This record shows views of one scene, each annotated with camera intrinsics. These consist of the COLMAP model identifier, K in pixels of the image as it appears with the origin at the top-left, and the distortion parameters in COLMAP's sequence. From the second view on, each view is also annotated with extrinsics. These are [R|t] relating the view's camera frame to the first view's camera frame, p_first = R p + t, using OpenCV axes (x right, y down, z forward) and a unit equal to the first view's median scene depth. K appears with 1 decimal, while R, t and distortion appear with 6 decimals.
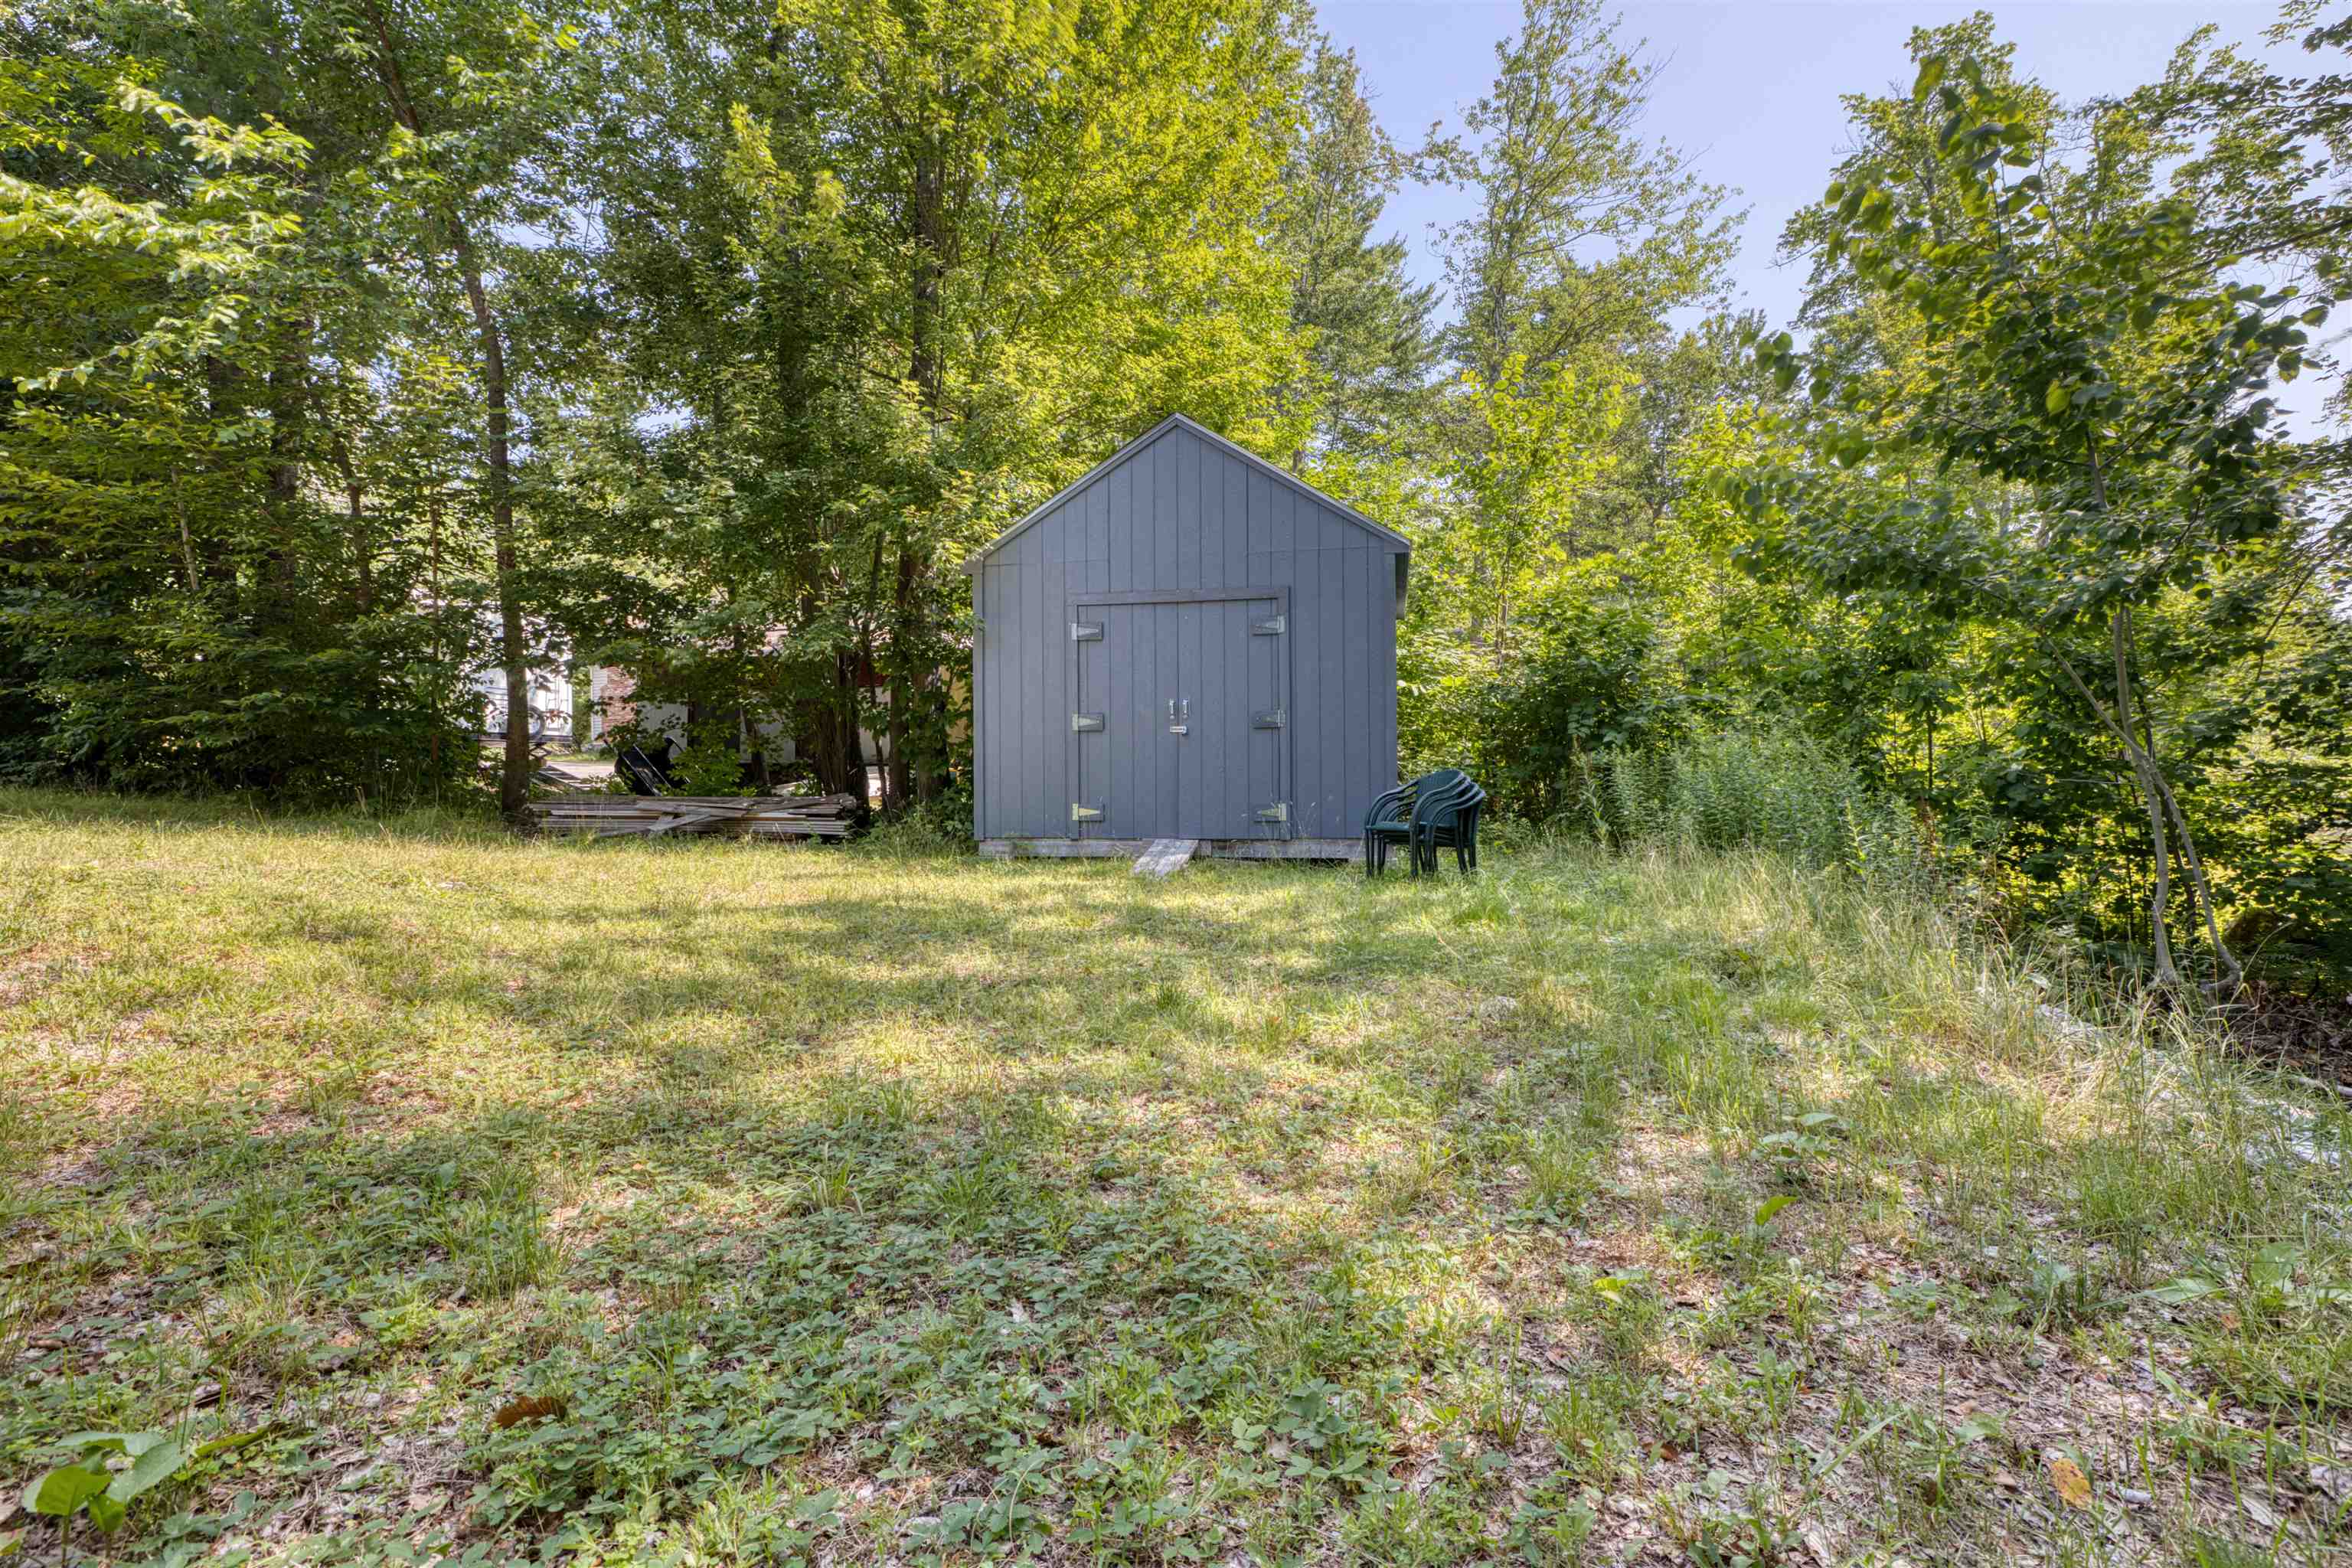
lens RADIAL K [[1099.2, 0, 1177.4], [0, 1099.2, 784.0], [0, 0, 1]] dist [-0.001350, -0.000338]
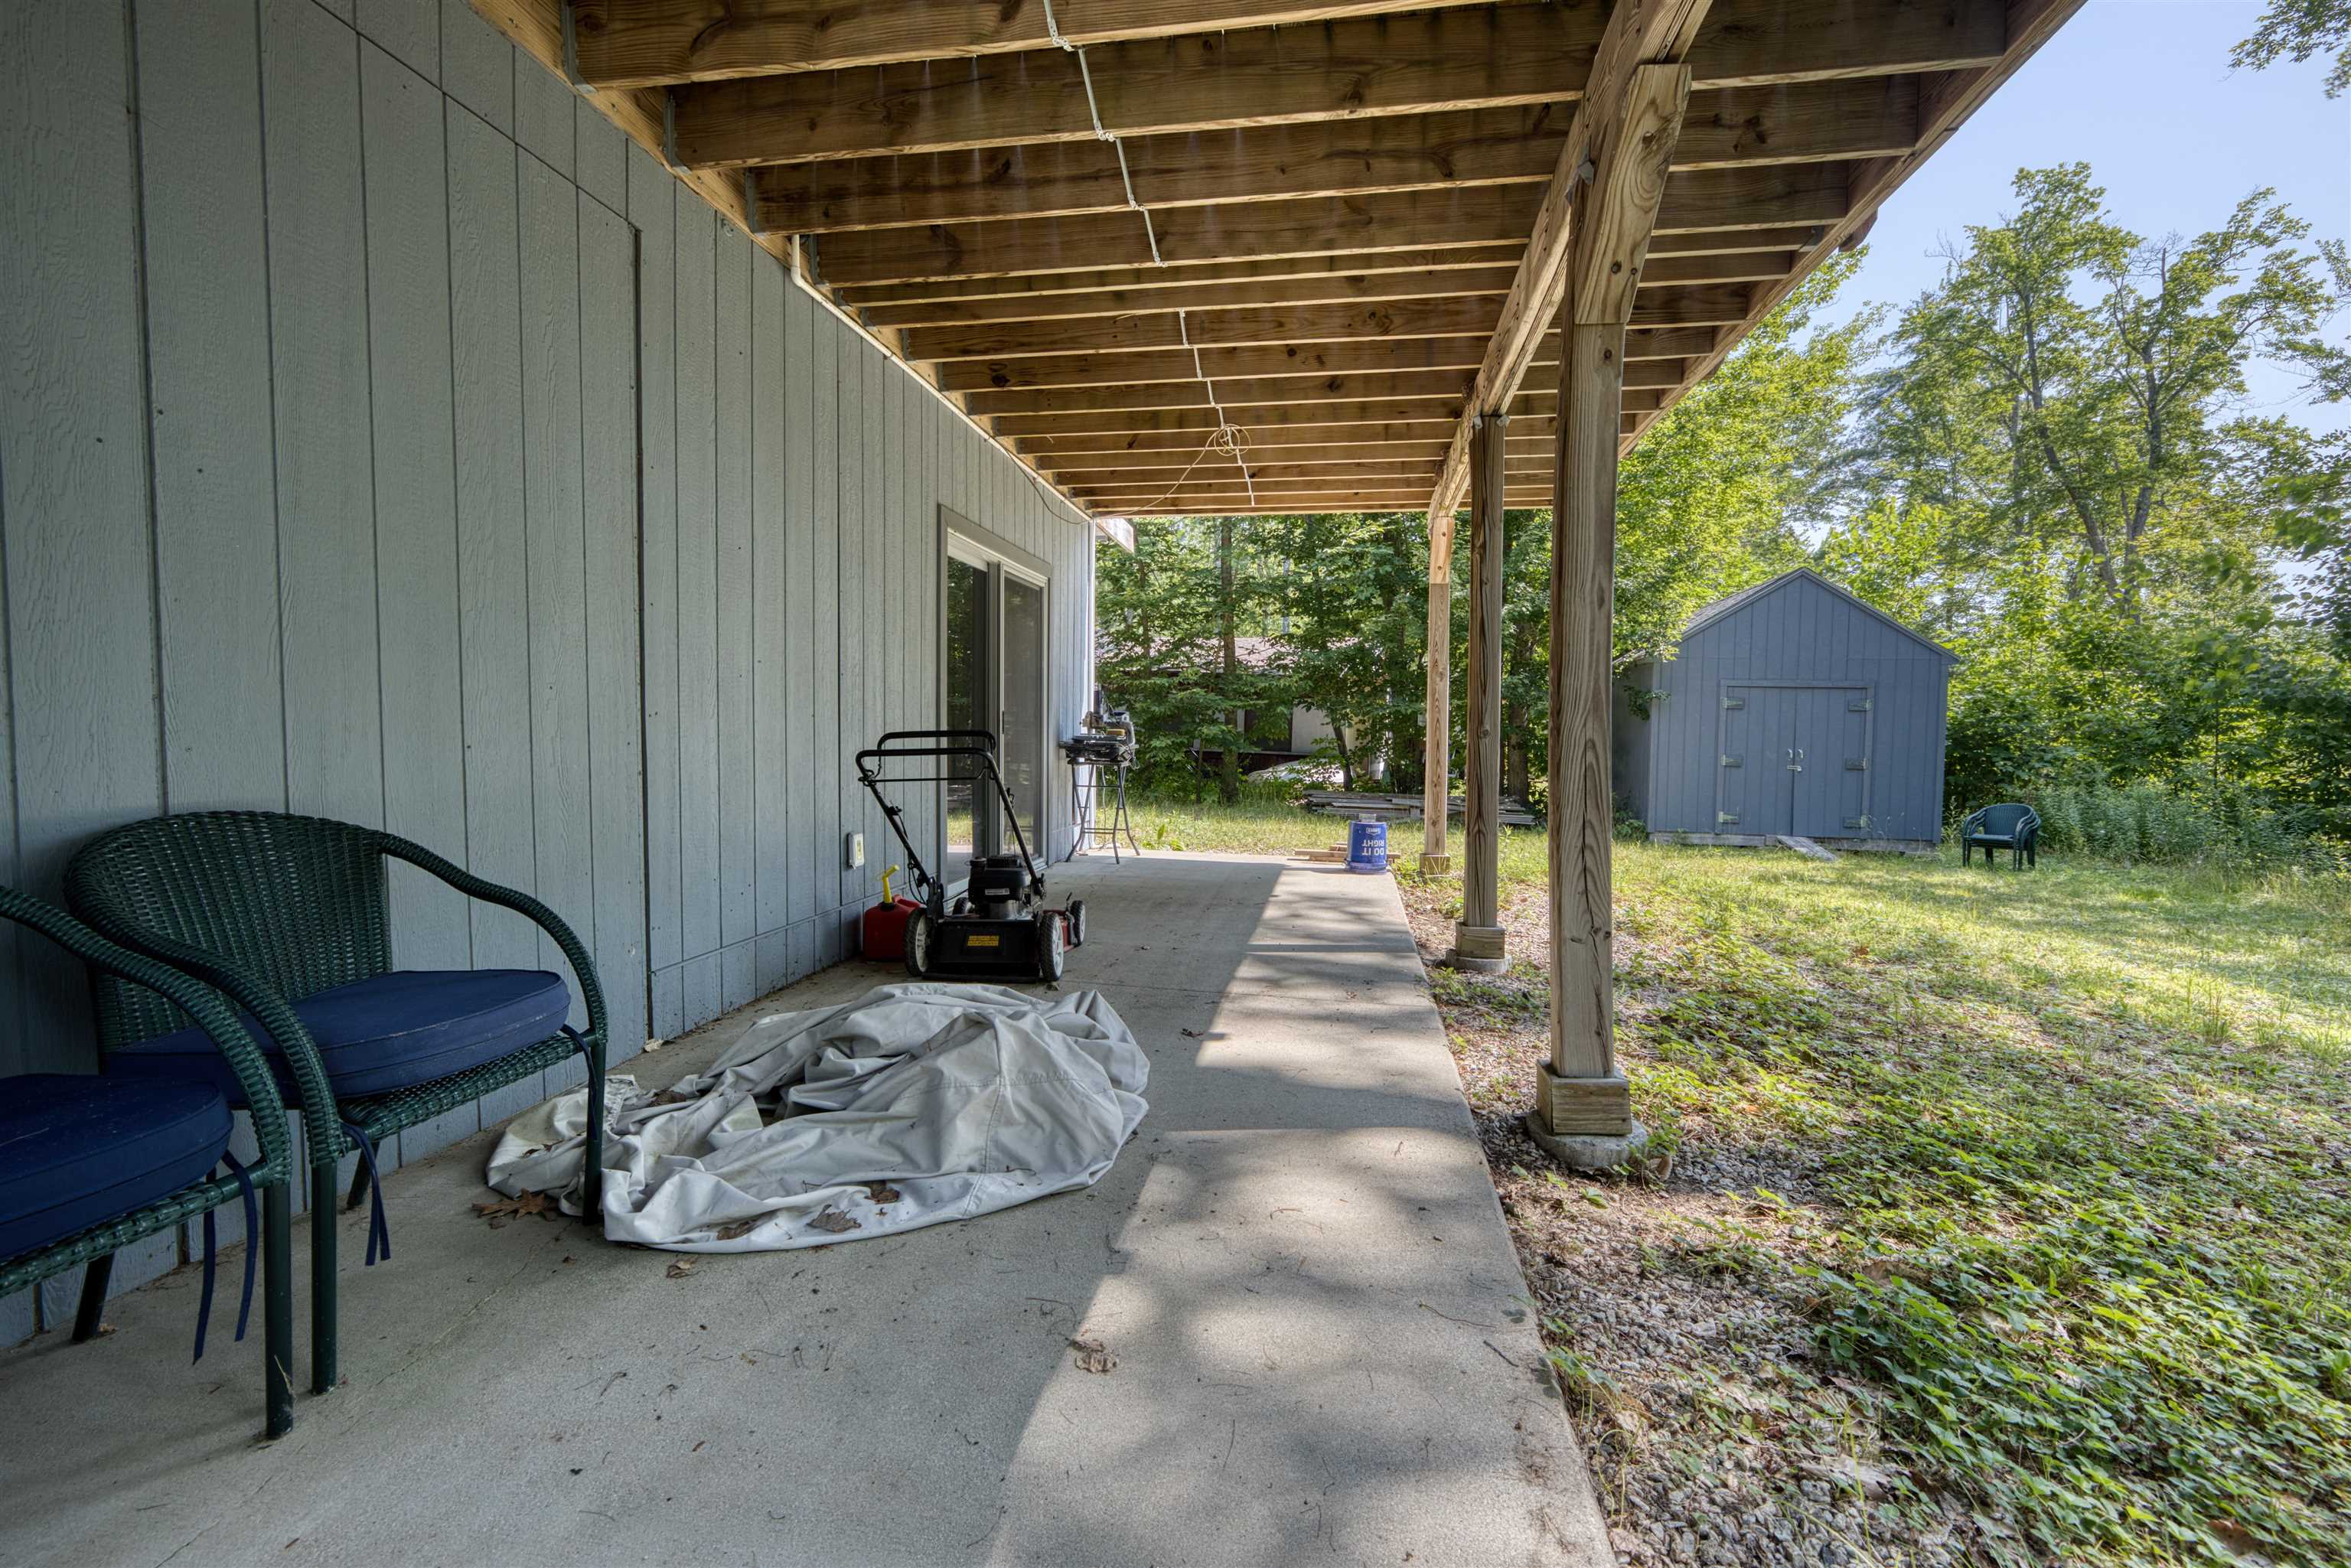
lens RADIAL K [[1018.9, 0, 1177.4], [0, 1018.9, 779.9], [0, 0, 1]] dist [0.000558, 0.000149]
pose [[0.999093, 0.027091, 0.032860, -0.330053], [-0.028314, 0.998901, 0.037354, -0.021646], [-0.031812, -0.038250, 0.998762, -0.156818]]
